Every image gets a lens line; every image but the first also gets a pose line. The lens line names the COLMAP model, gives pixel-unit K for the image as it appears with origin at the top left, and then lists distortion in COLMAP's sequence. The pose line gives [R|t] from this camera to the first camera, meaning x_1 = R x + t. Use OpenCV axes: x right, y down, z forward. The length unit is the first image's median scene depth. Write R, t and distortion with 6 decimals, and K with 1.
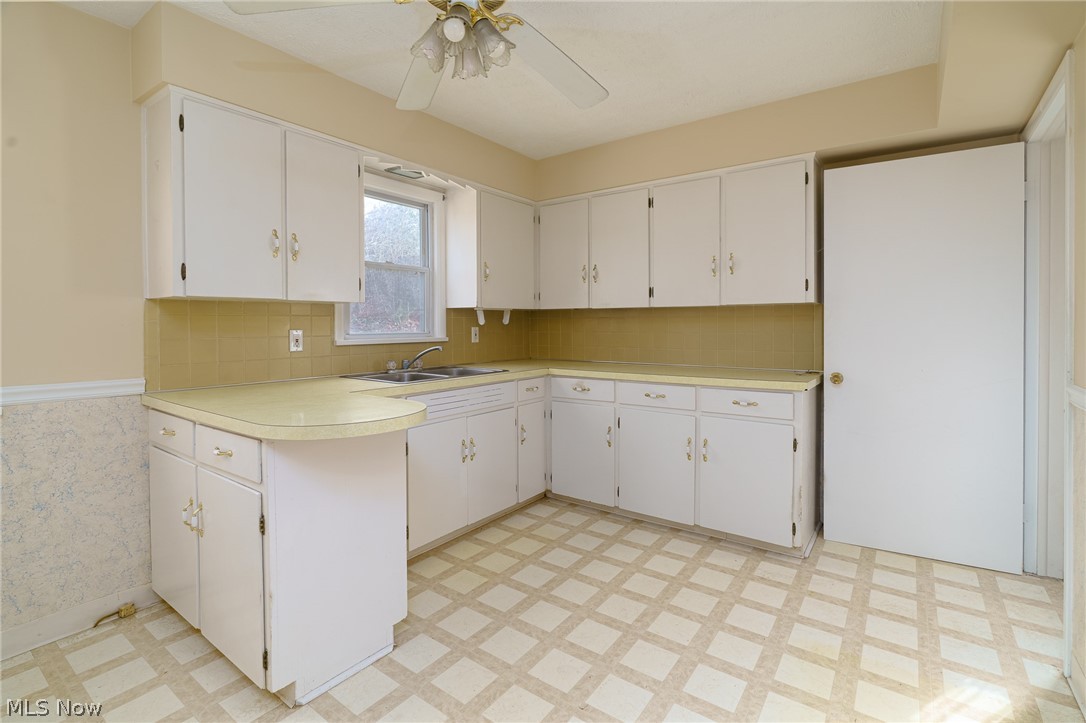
lens RADIAL K [[504.7, 0, 542.1], [0, 504.7, 330.7], [0, 0, 1]] dist [0.001848, 0.000578]
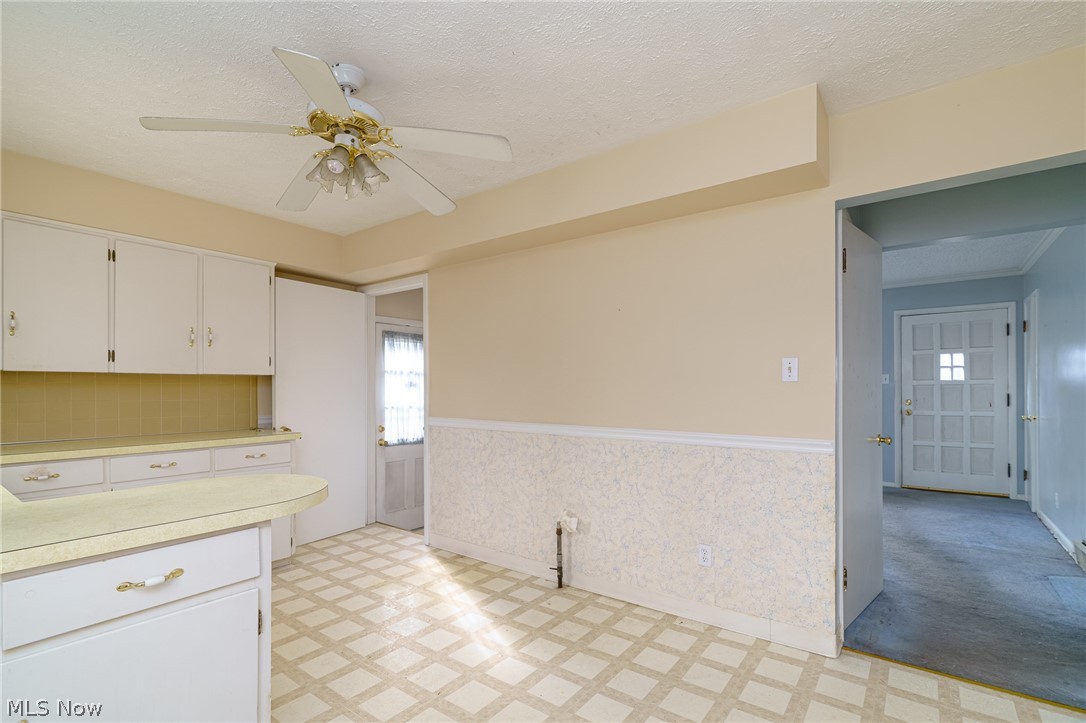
lens RADIAL K [[506.2, 0, 542.6], [0, 506.2, 387.8], [0, 0, 1]] dist [-0.000842, -0.000154]
pose [[0.014478, 0.007697, 0.999866, -0.899401], [0.014380, 0.999865, -0.007905, -0.002636], [-0.999792, 0.014492, 0.014365, 0.312483]]
